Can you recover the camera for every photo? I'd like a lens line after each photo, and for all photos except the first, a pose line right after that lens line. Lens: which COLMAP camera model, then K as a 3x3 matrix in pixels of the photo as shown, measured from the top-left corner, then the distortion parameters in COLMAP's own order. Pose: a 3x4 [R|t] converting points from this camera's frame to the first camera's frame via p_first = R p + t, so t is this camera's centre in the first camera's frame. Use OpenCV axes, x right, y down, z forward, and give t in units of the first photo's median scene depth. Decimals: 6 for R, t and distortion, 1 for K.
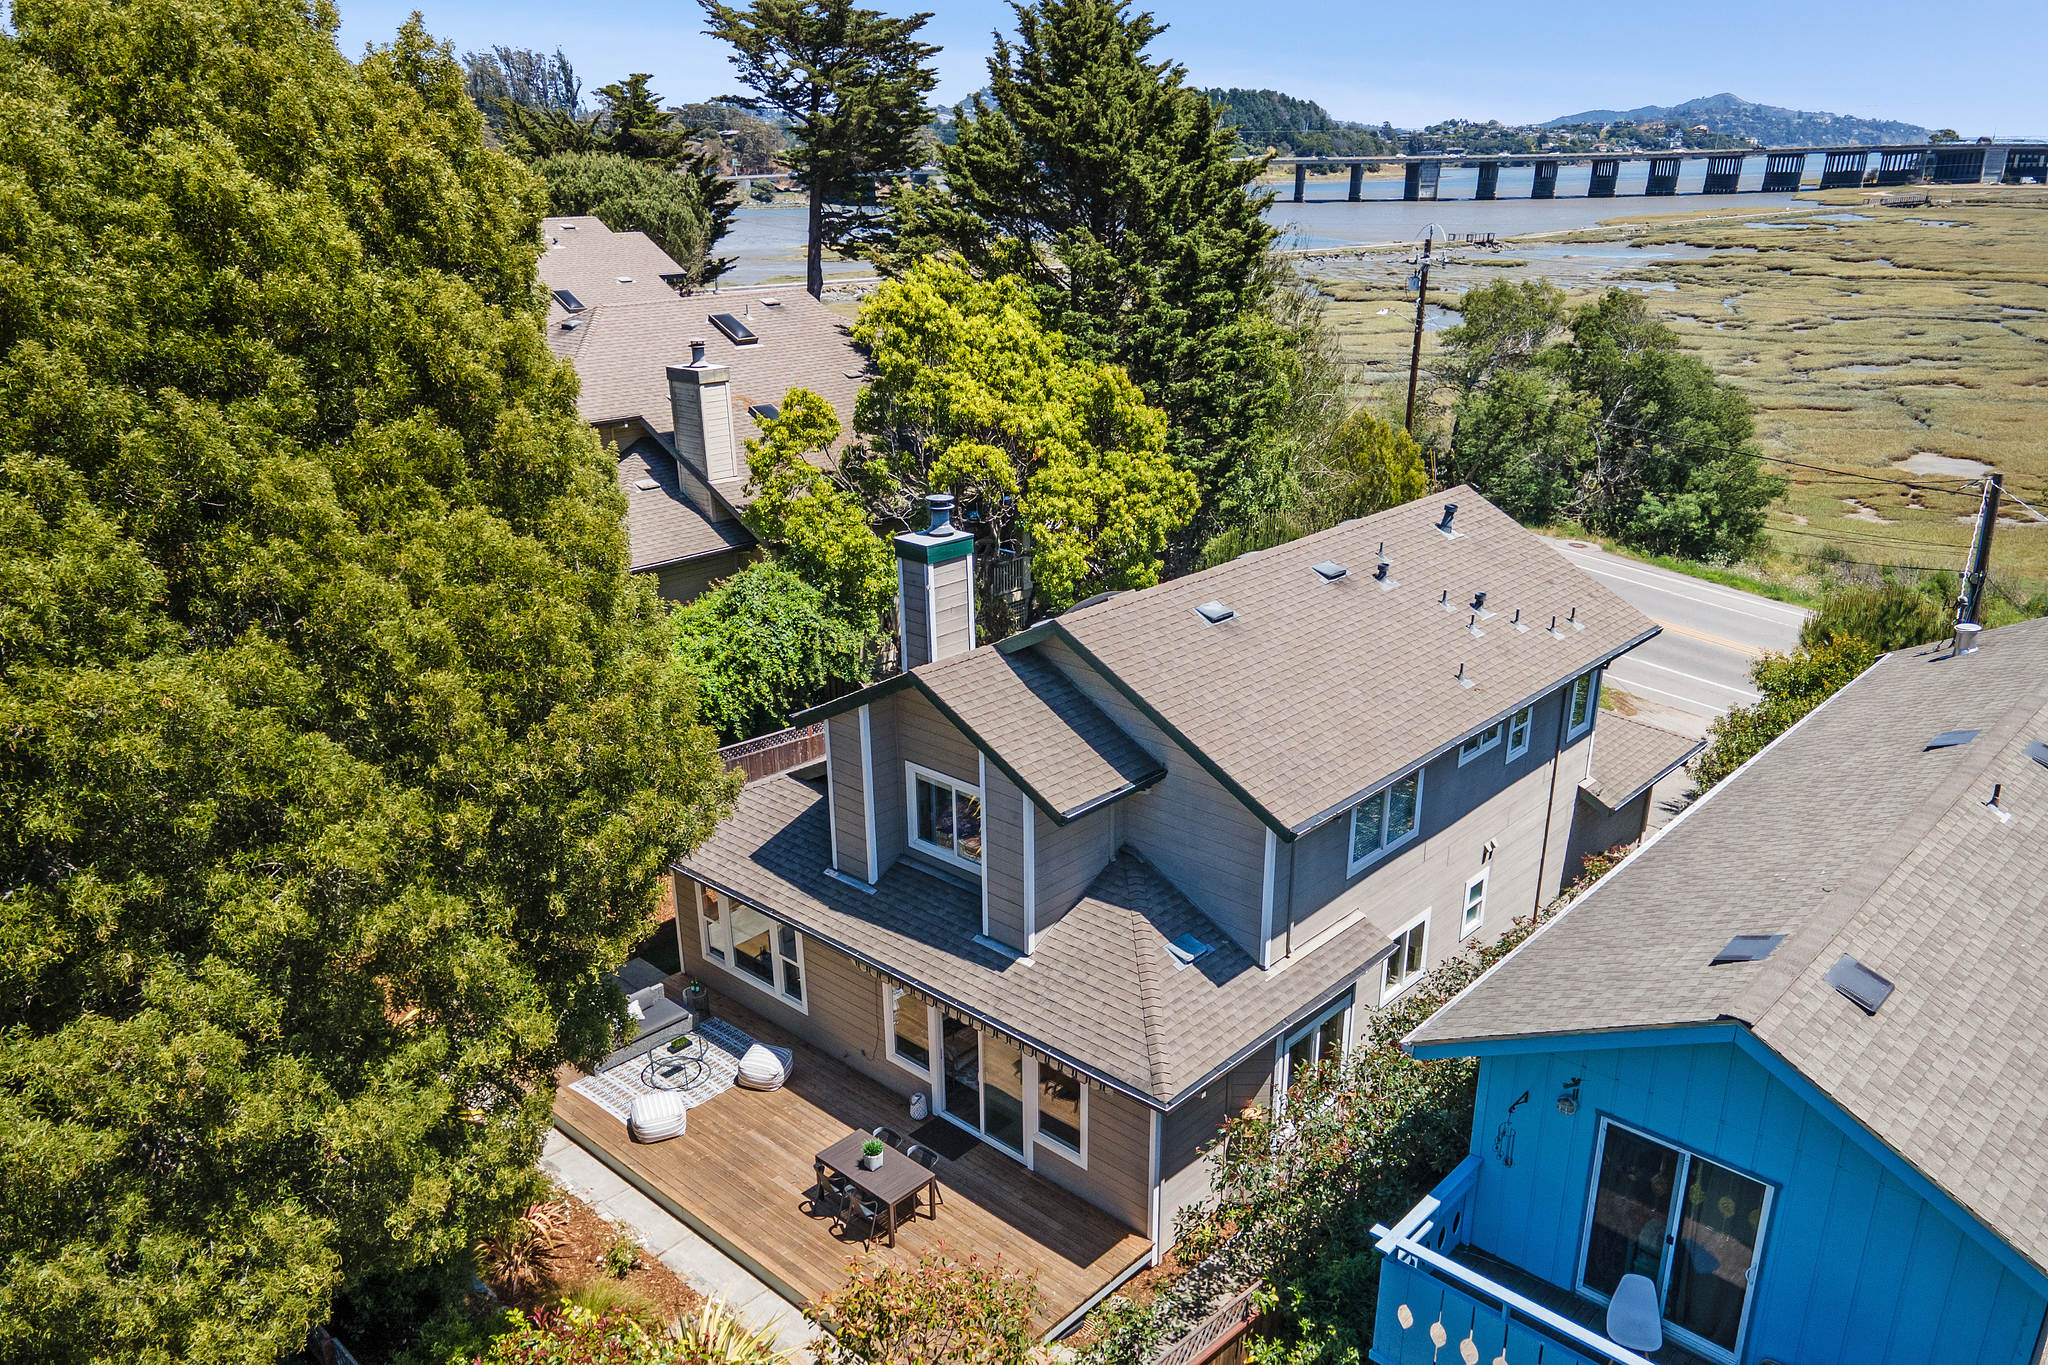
lens RADIAL K [[1468.6, 0, 1024.0], [0, 1468.6, 682.5], [0, 0, 1]] dist [0.014311, 0.001429]
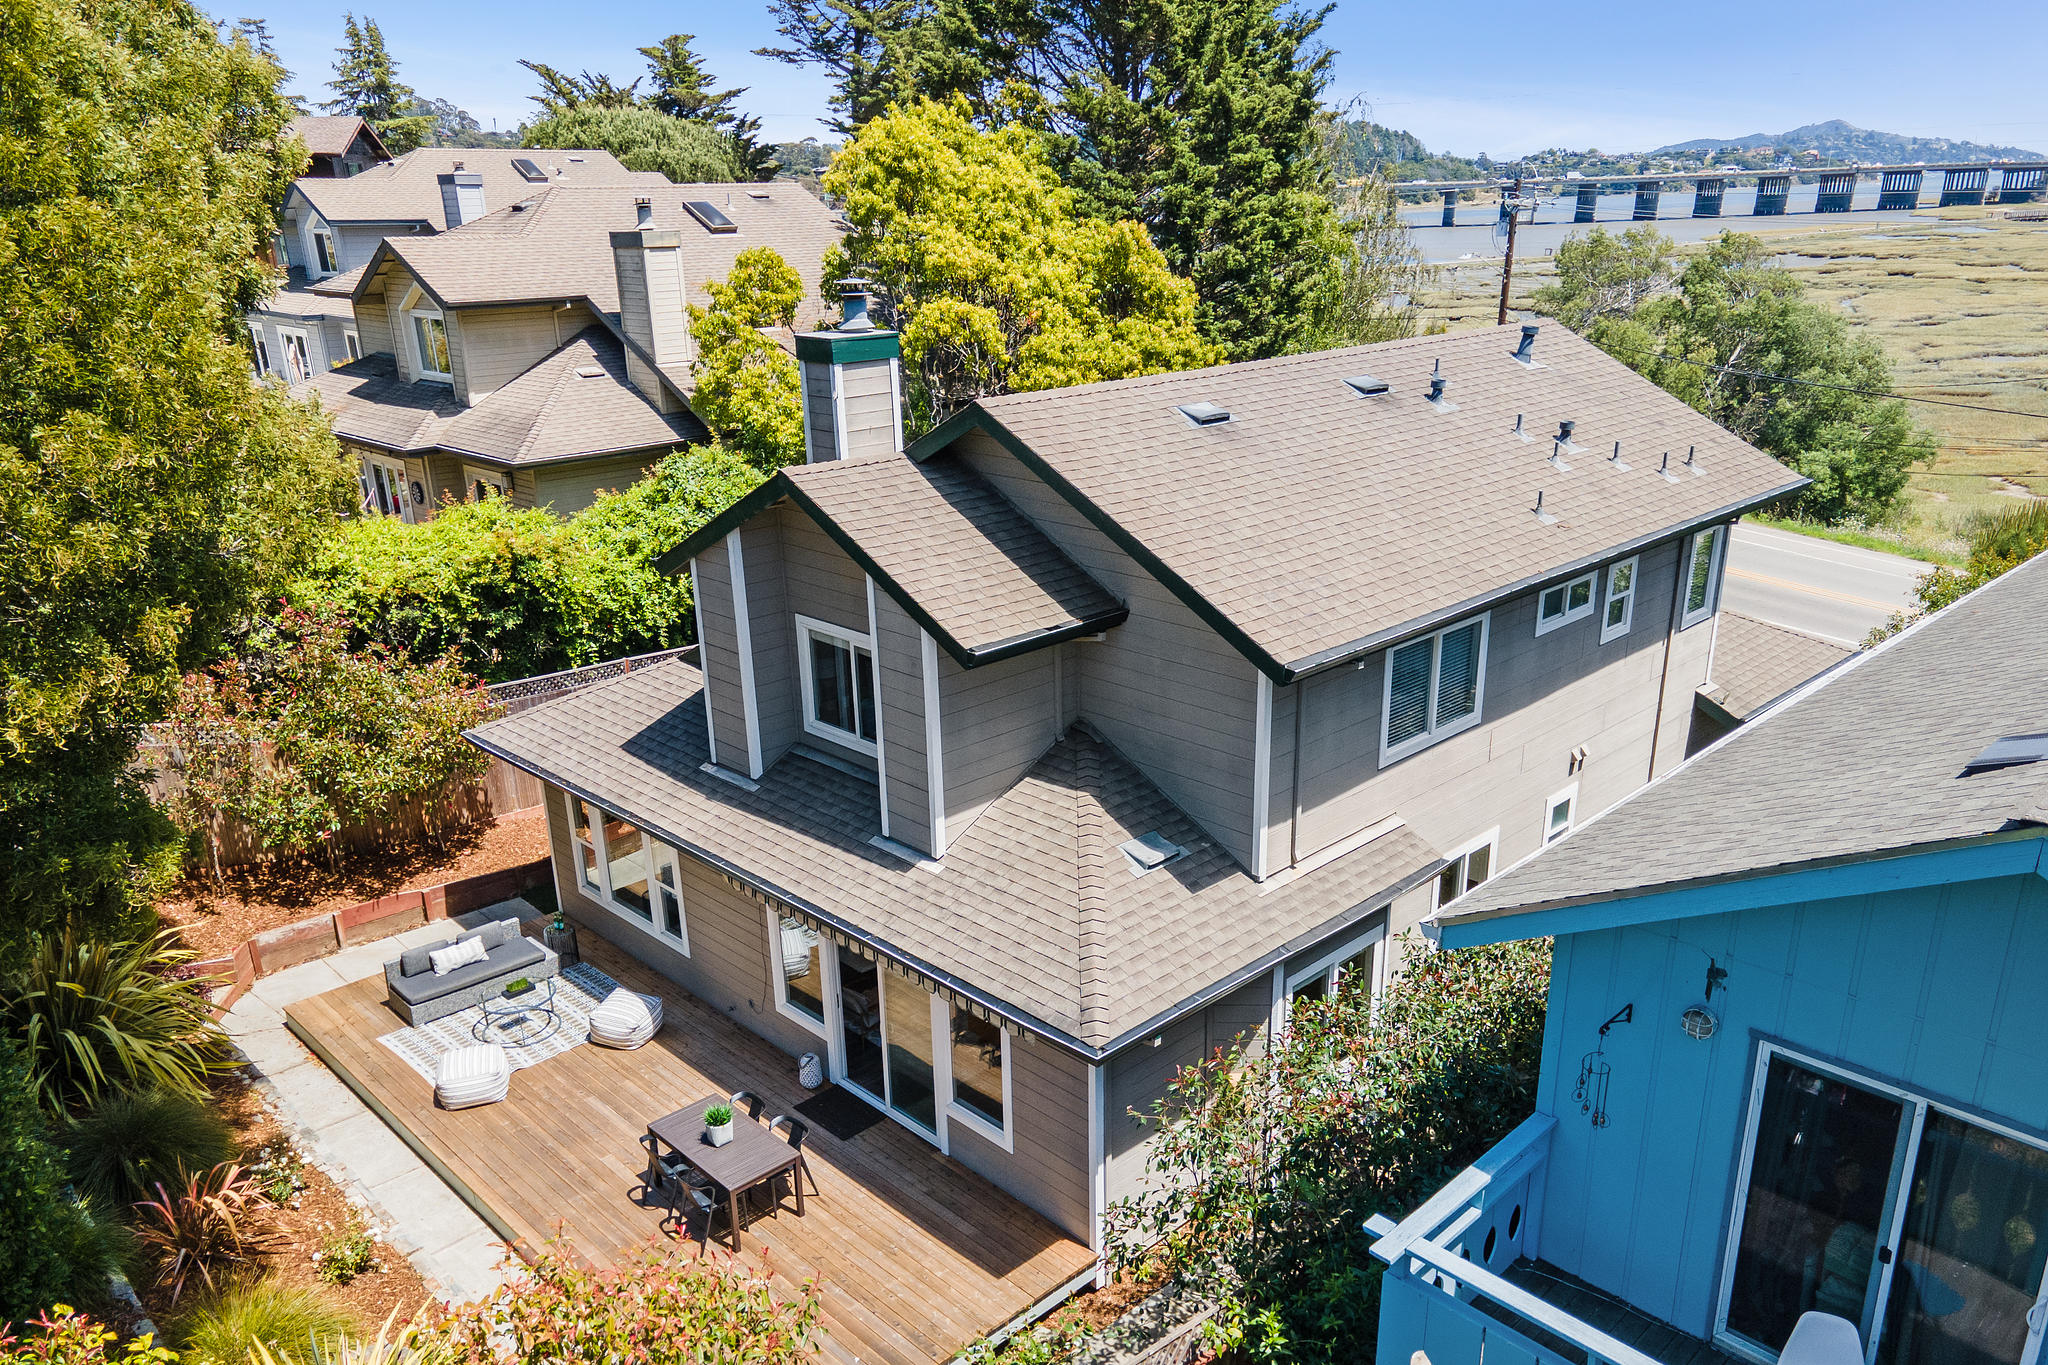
lens RADIAL K [[1496.7, 0, 1024.0], [0, 1496.7, 682.5], [0, 0, 1]] dist [-0.004697, 0.059142]
pose [[0.998559, 0.006765, -0.053240, 0.076312], [-0.007544, 0.999867, -0.014459, 0.096086], [0.053135, 0.014840, 0.998477, 0.226221]]
